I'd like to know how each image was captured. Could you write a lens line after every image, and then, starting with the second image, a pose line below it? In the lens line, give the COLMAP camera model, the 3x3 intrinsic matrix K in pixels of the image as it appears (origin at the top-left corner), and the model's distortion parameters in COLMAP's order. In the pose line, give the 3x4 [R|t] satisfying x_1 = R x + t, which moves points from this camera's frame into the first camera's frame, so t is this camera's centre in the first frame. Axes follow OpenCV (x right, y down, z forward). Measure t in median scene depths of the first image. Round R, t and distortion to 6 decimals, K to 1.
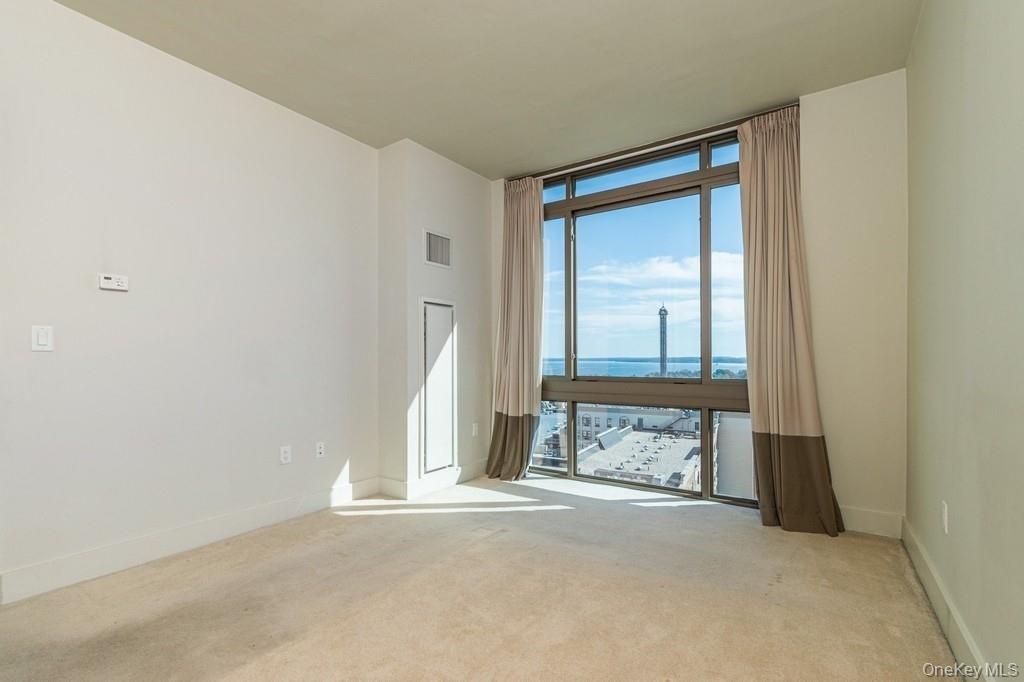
lens RADIAL K [[469.5, 0, 501.5], [0, 469.5, 359.3], [0, 0, 1]] dist [0.001597, 0.000783]
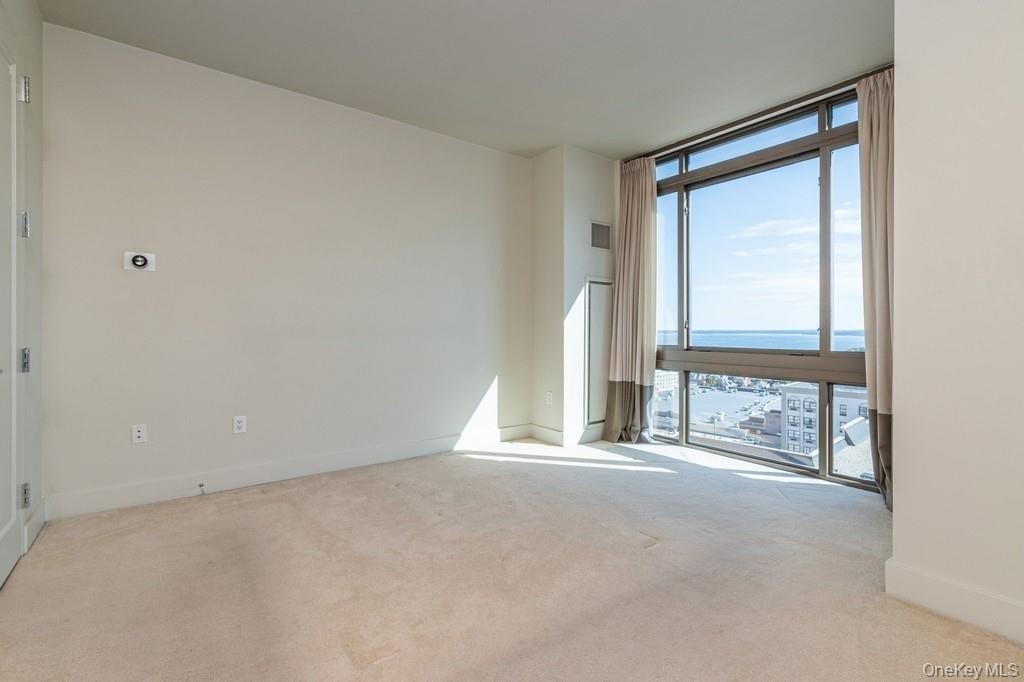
lens RADIAL K [[495.4, 0, 522.4], [0, 495.4, 331.5], [0, 0, 1]] dist [-0.006912, -0.001147]
pose [[0.941109, 0.009005, -0.337984, 0.184515], [-0.008080, 0.999959, 0.004144, 0.002240], [0.338007, -0.001169, 0.941143, -0.136948]]
